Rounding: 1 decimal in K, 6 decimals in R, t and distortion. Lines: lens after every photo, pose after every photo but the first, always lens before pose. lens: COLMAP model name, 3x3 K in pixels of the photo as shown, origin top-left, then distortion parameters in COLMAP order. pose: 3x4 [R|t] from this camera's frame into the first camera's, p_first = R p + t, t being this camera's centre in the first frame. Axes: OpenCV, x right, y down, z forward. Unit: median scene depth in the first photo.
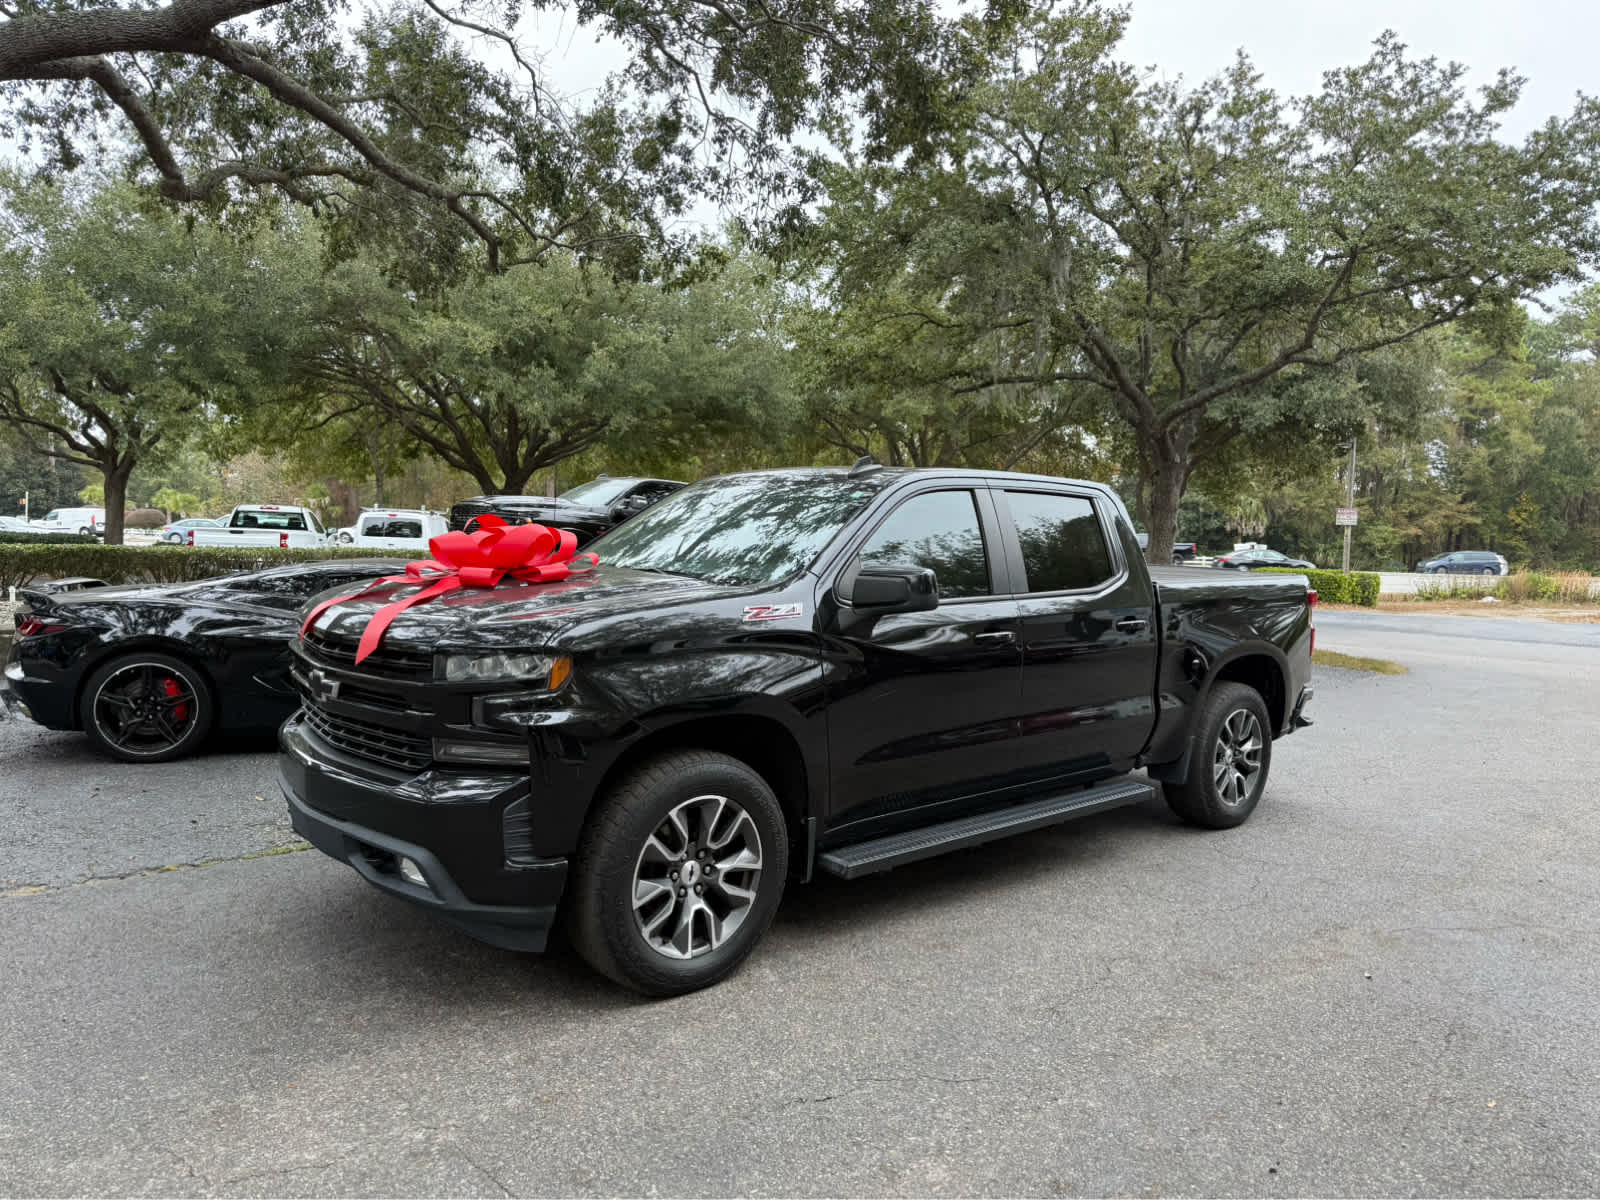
lens RADIAL K [[1139.5, 0, 800.0], [0, 1139.5, 598.2], [0, 0, 1]] dist [0.019739, -0.034846]
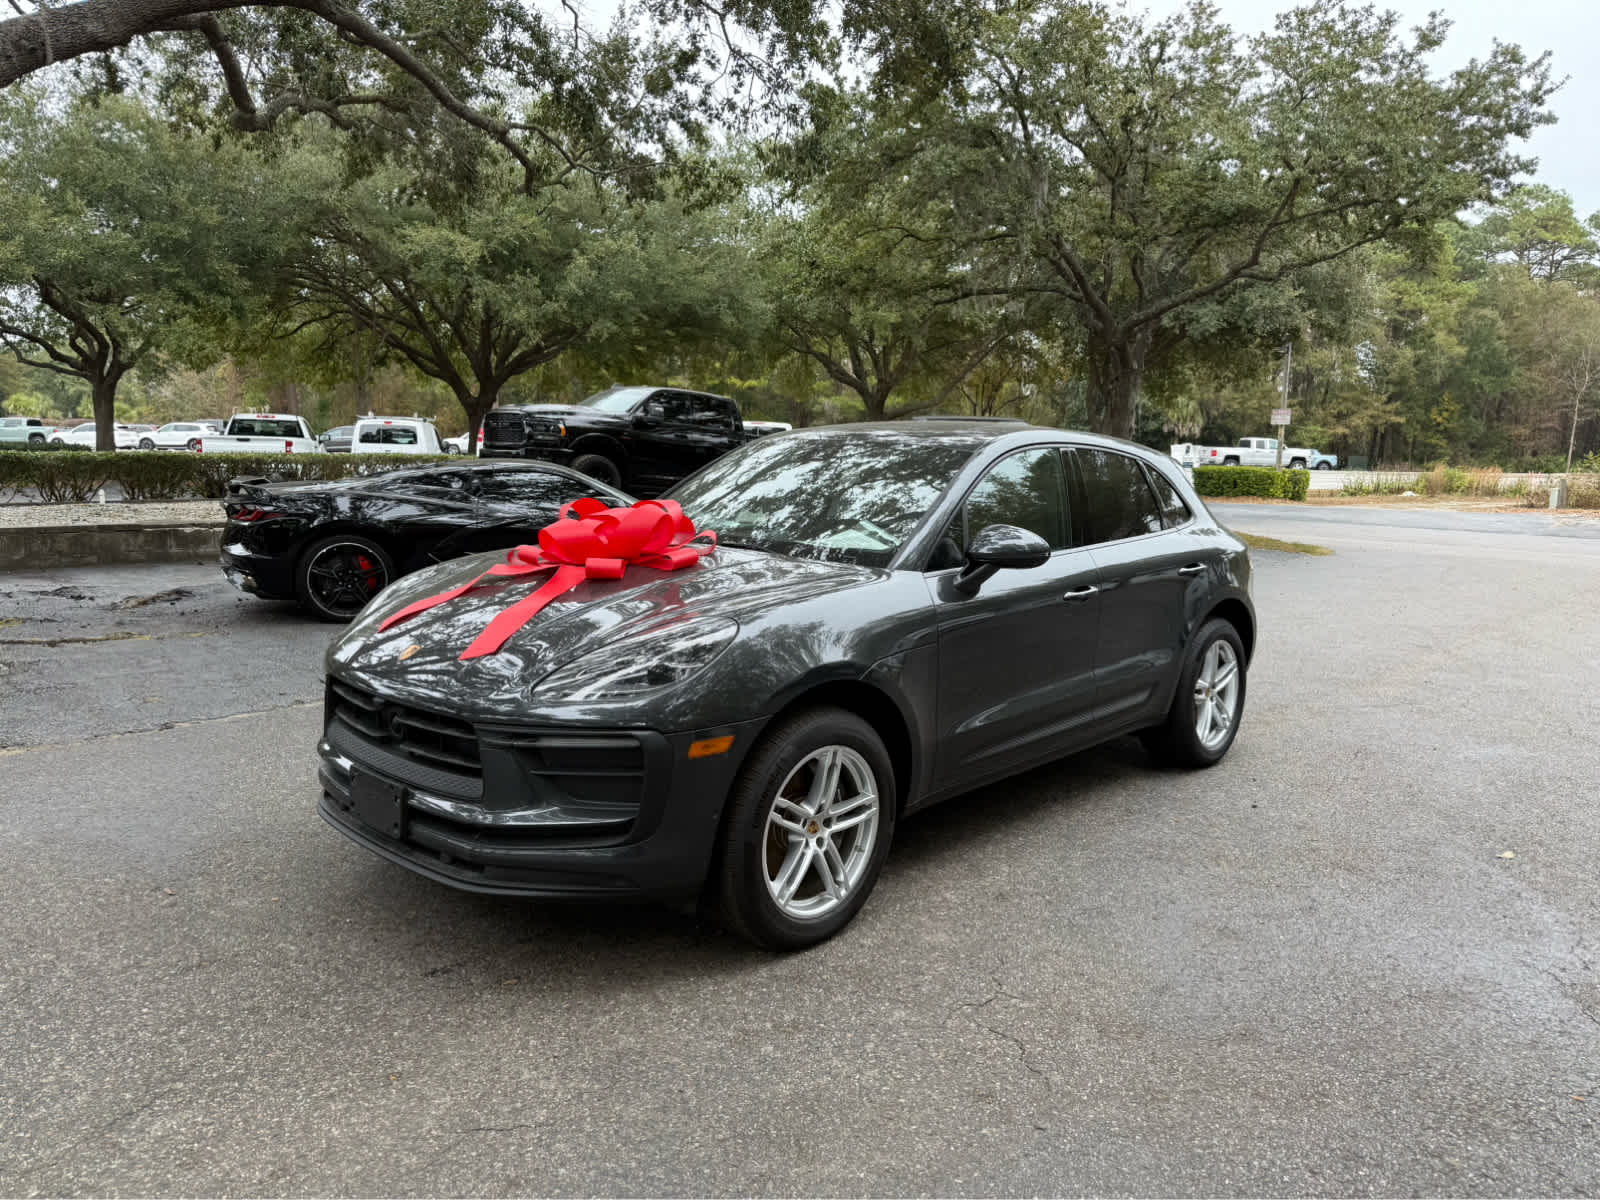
lens RADIAL K [[1139.5, 0, 805.8], [0, 1139.5, 602.9], [0, 0, 1]] dist [0.019739, -0.034846]
pose [[0.998283, -0.016359, 0.056247, -0.054964], [0.011447, 0.996180, 0.086568, 0.007853], [-0.057448, -0.085776, 0.994657, -0.101163]]
